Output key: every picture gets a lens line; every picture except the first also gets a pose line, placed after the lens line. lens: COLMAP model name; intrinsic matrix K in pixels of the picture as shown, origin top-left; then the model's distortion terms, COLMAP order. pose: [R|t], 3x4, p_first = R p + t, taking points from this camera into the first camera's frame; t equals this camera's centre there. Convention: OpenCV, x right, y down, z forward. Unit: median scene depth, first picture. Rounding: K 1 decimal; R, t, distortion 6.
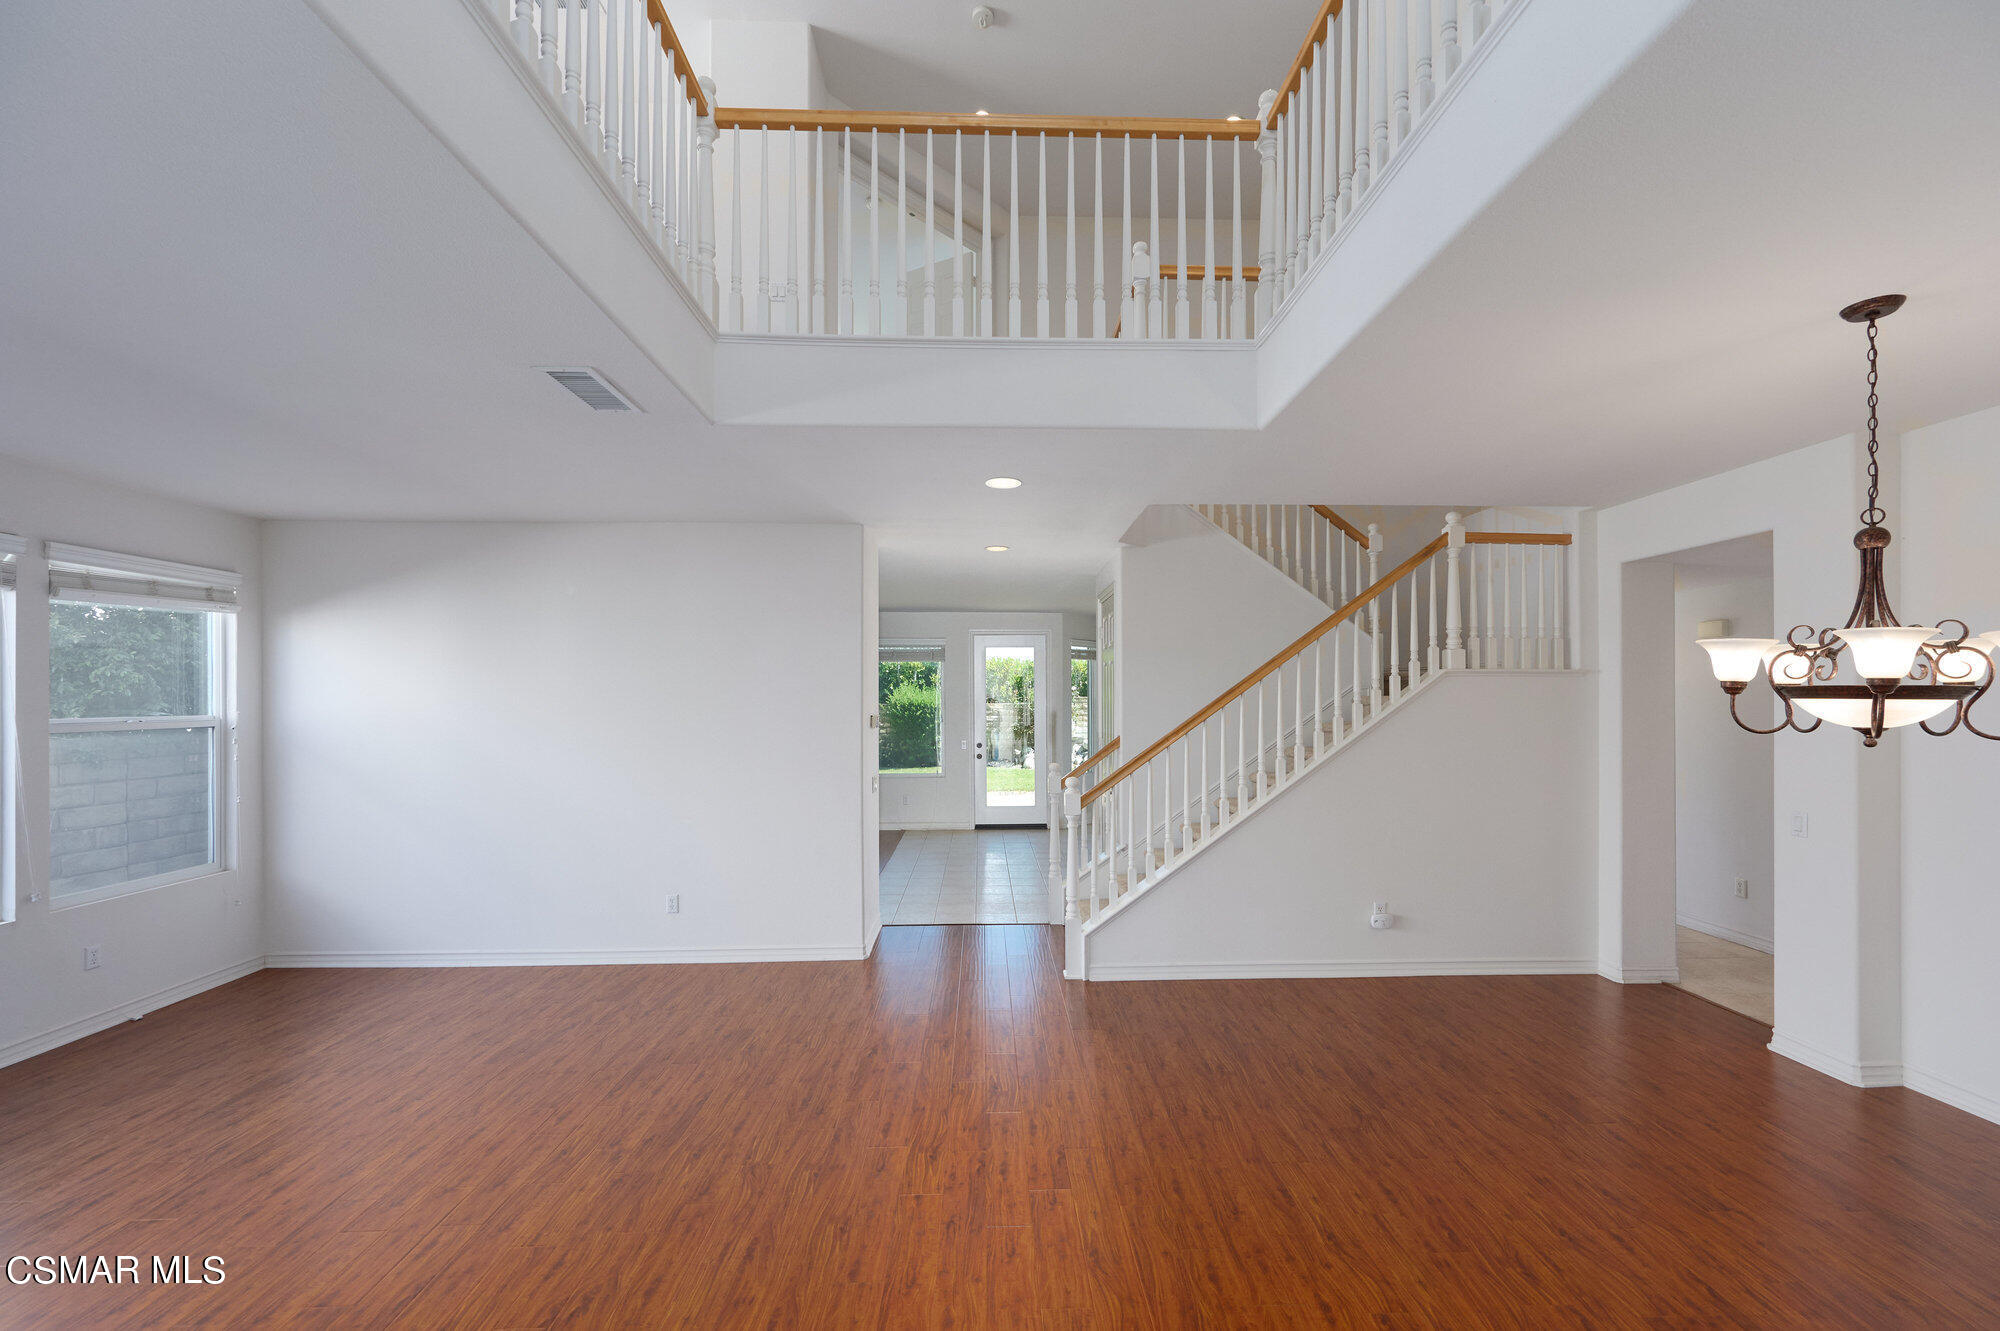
lens RADIAL K [[791.9, 0, 1009.0], [0, 791.9, 697.6], [0, 0, 1]] dist [0.000965, 0.000035]
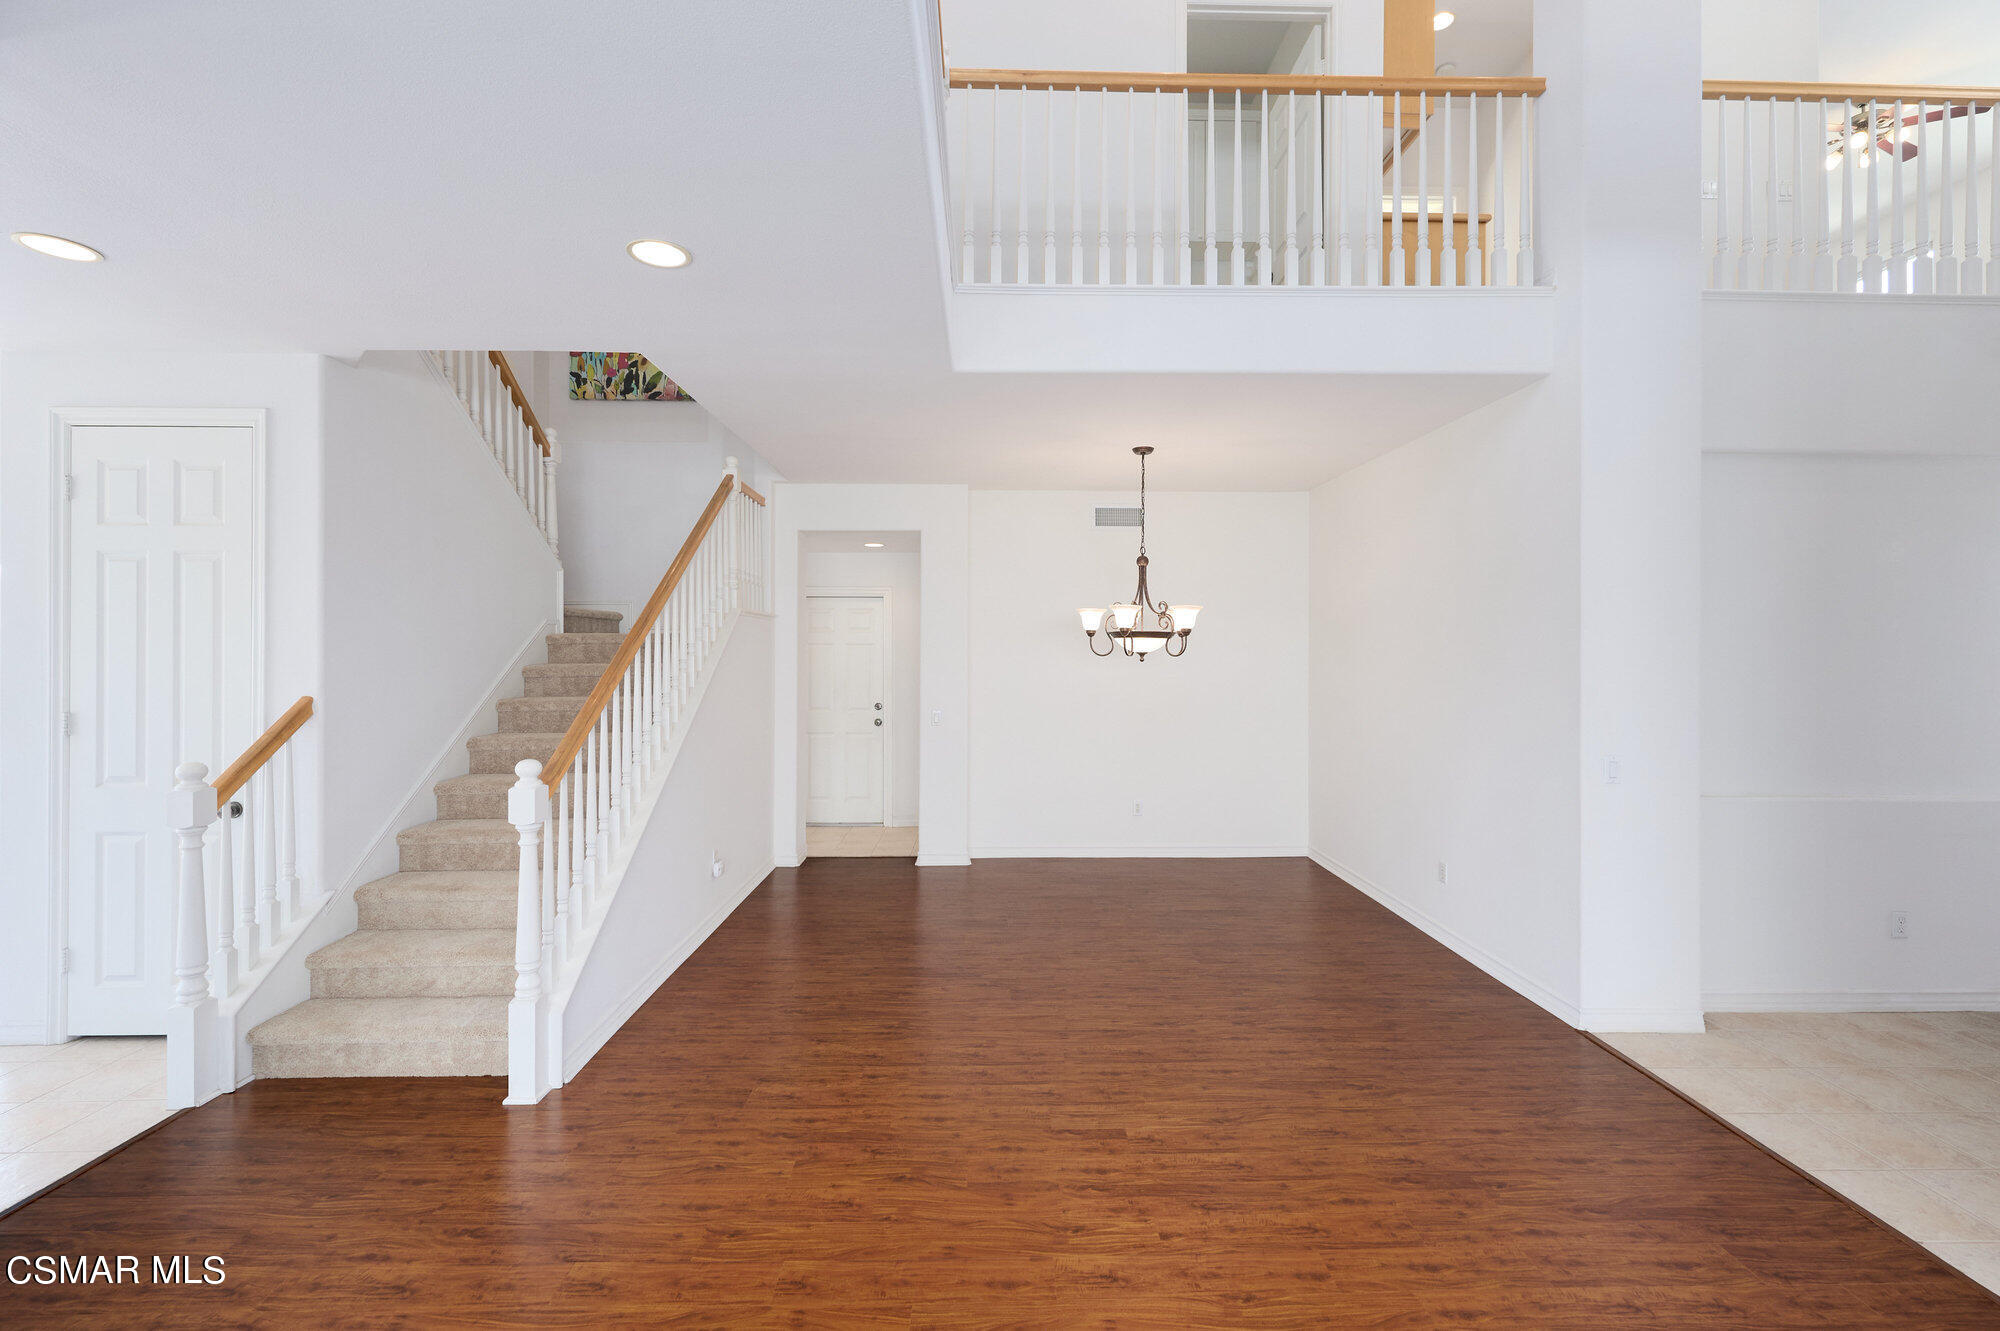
lens RADIAL K [[844.1, 0, 1003.7], [0, 844.1, 649.7], [0, 0, 1]] dist [0.001410, 0.000219]
pose [[0.016130, 0.001933, 0.999868, -0.599988], [-0.005815, 0.999981, -0.001839, 0.020055], [-0.999853, -0.005784, 0.016141, 0.705058]]
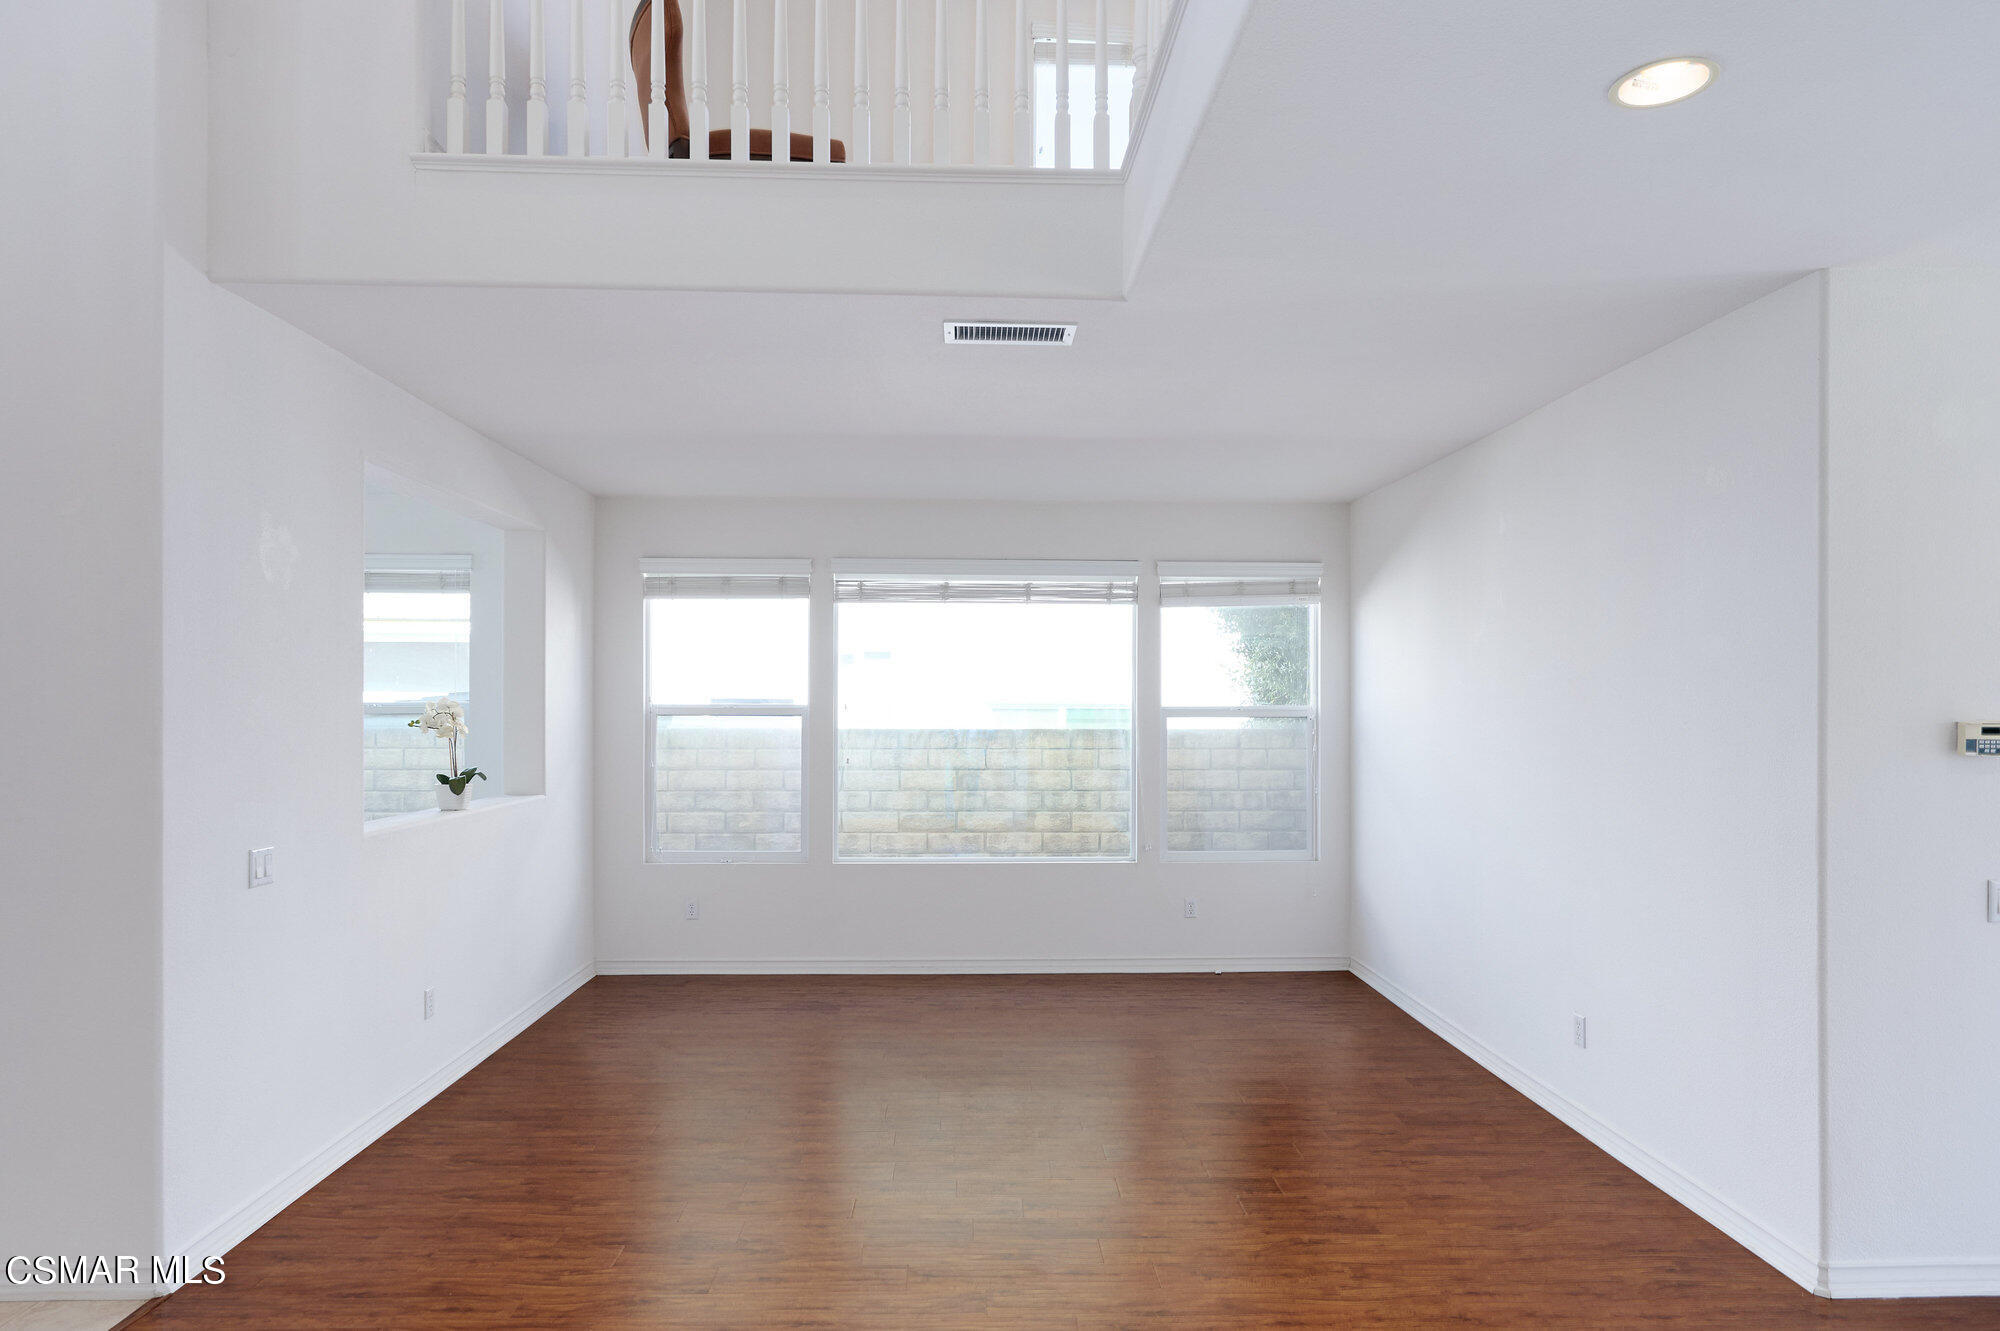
lens RADIAL K [[1137.0, 0, 1008.9], [0, 1137.0, 701.9], [0, 0, 1]] dist [-0.000851, 0.000406]
pose [[0.006109, 0.002025, -0.999979, 0.495754], [0.002941, 0.999994, 0.002043, 0.014377], [0.999977, -0.002954, 0.006103, 0.668795]]
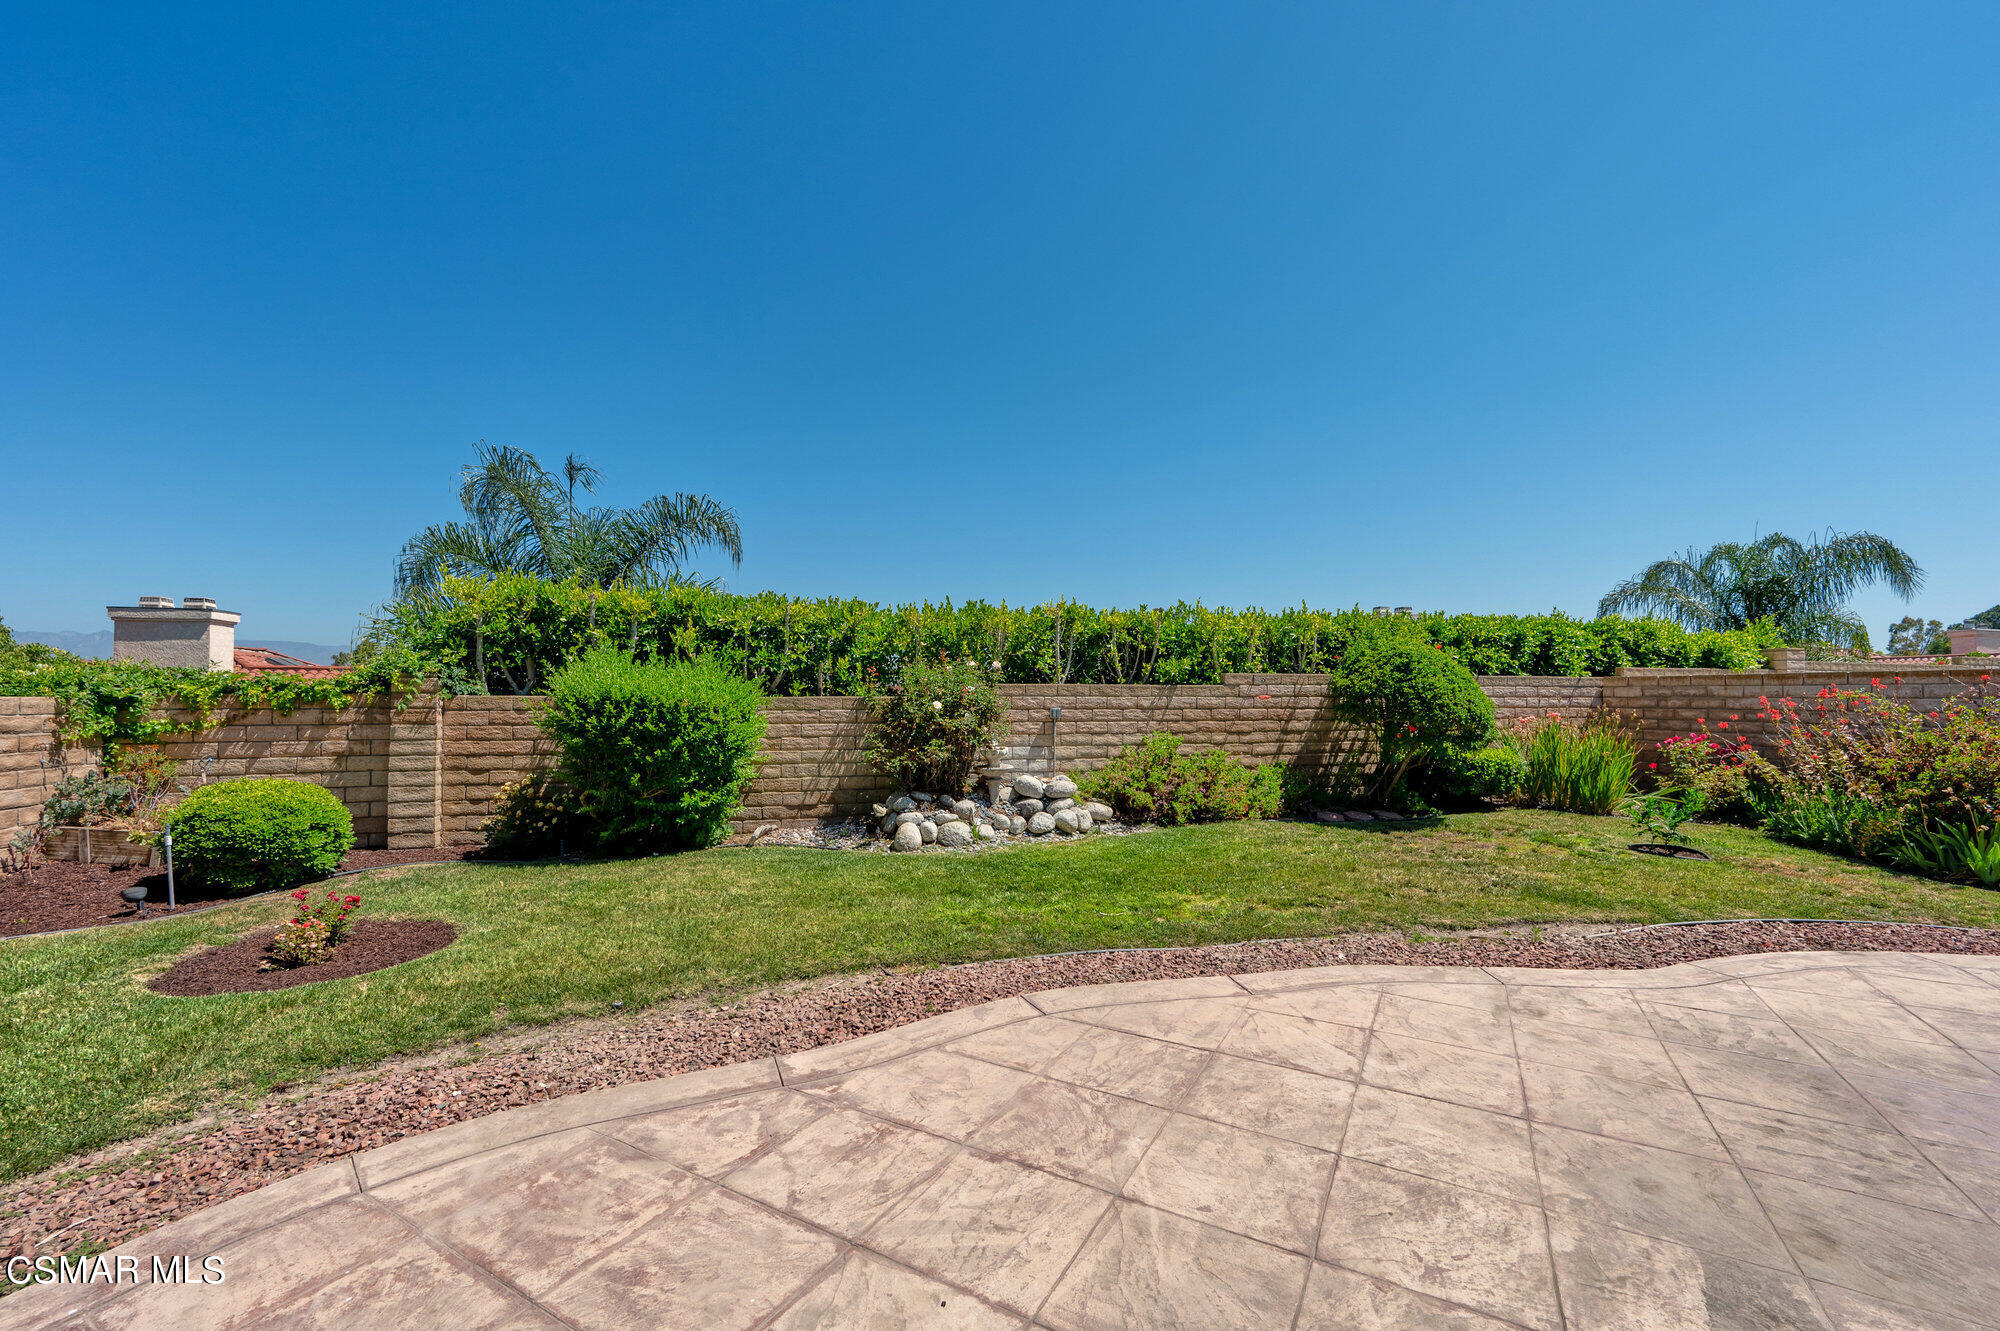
lens RADIAL K [[785.9, 0, 1005.7], [0, 785.9, 680.4], [0, 0, 1]] dist [-0.001181, -0.000069]
pose [[0.974553, 0.007257, 0.224038, -0.084355], [-0.002948, 0.999804, -0.019560, 0.031650], [-0.224137, 0.018402, 0.974384, 2.542262]]
